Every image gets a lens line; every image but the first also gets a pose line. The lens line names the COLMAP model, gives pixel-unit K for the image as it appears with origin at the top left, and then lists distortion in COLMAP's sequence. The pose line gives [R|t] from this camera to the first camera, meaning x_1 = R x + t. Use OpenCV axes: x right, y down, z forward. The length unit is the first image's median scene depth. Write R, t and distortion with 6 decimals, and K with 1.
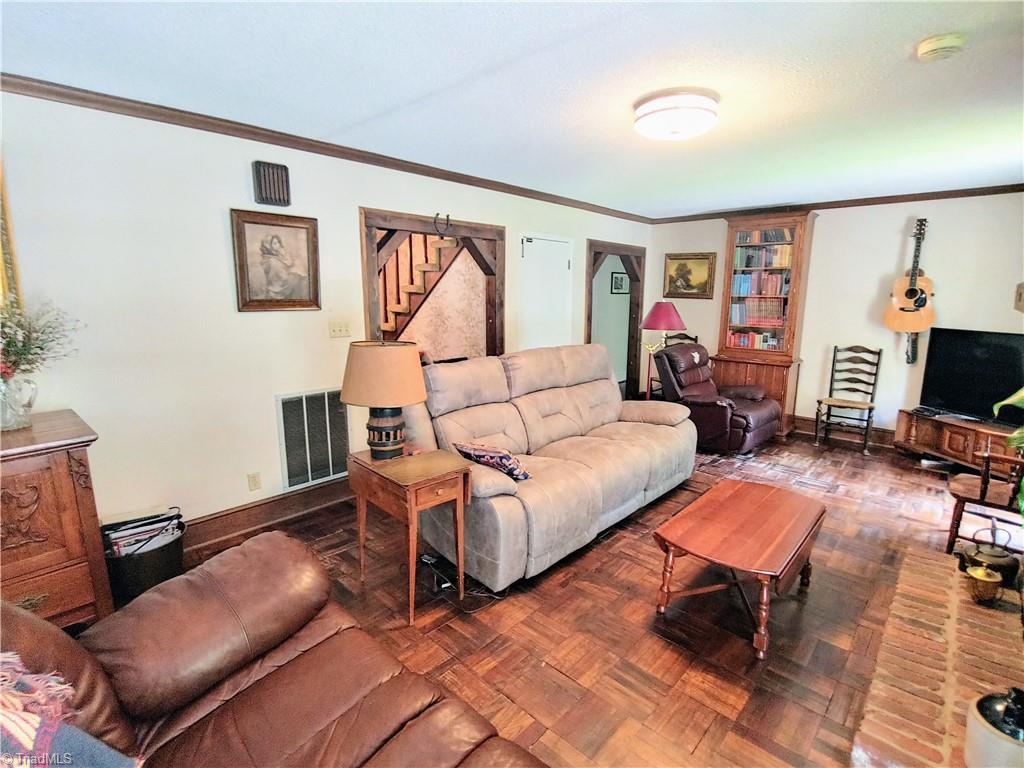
lens RADIAL K [[487.1, 0, 510.1], [0, 487.1, 380.2], [0, 0, 1]] dist [-0.027214, 0.000081]
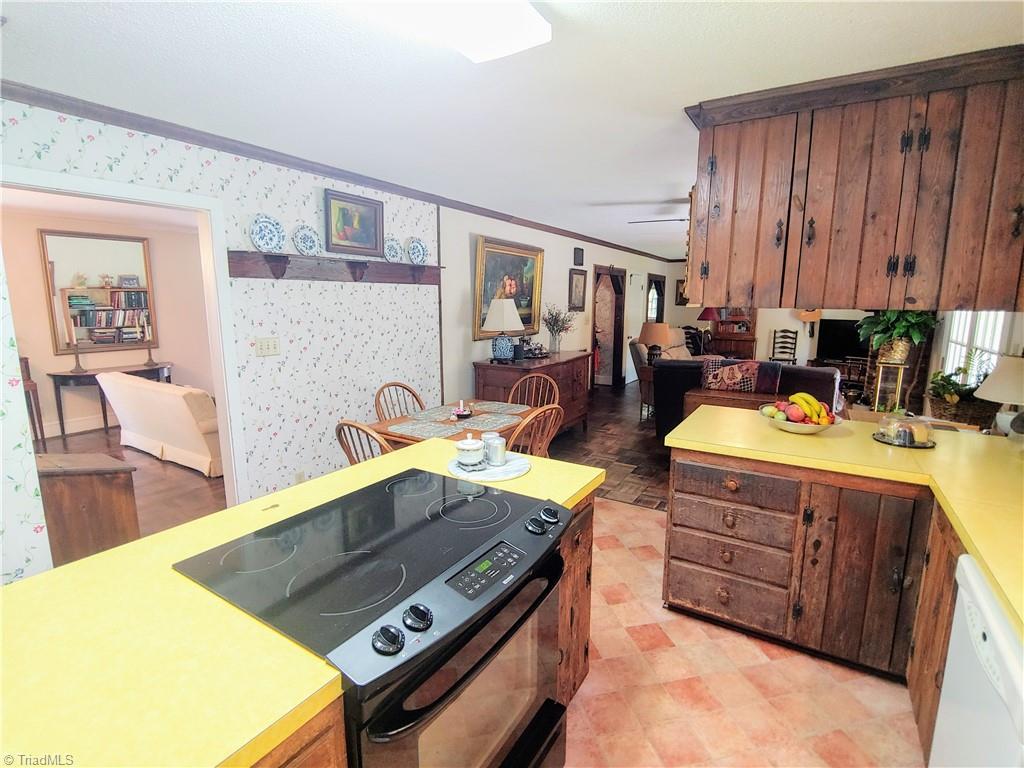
lens RADIAL K [[494.8, 0, 508.5], [0, 494.8, 378.6], [0, 0, 1]] dist [-0.028148, -0.000282]
pose [[0.980363, -0.032316, 0.194534, -0.867238], [0.035831, 0.999252, -0.014579, 0.129757], [-0.193917, 0.021263, 0.980787, -0.822321]]
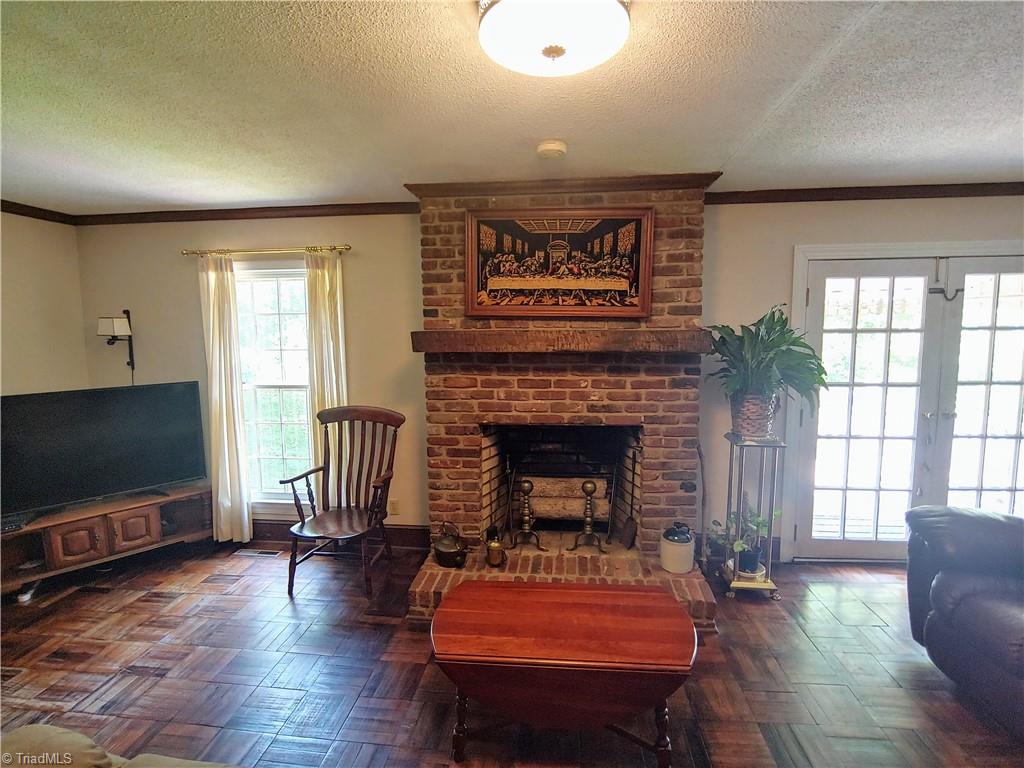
lens RADIAL K [[494.8, 0, 508.5], [0, 494.8, 378.6], [0, 0, 1]] dist [-0.028148, -0.000282]
pose [[-0.617973, -0.075718, 0.782545, -0.037177], [0.147156, 0.966620, 0.209738, -0.155677], [-0.772305, 0.244769, -0.586203, 0.771215]]
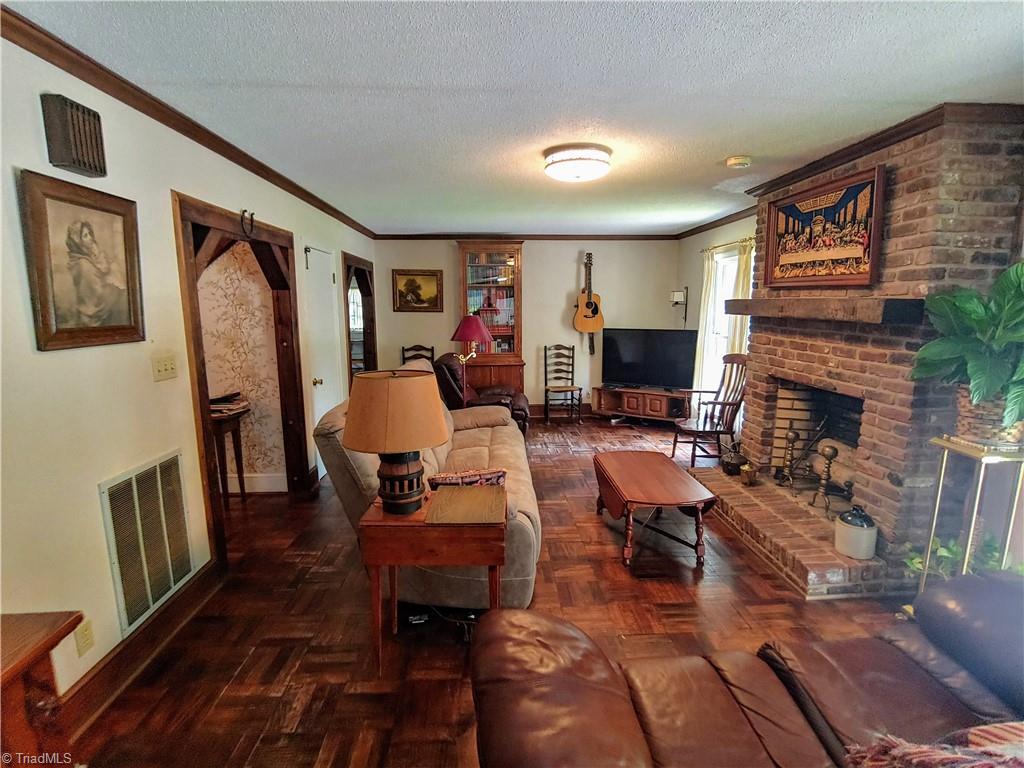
lens RADIAL K [[494.8, 0, 508.5], [0, 494.8, 378.6], [0, 0, 1]] dist [-0.028148, -0.000282]
pose [[0.703456, -0.111520, 0.701935, -0.379091], [0.133132, 0.990808, 0.023994, -0.033149], [-0.698159, 0.076572, 0.711836, 0.142823]]
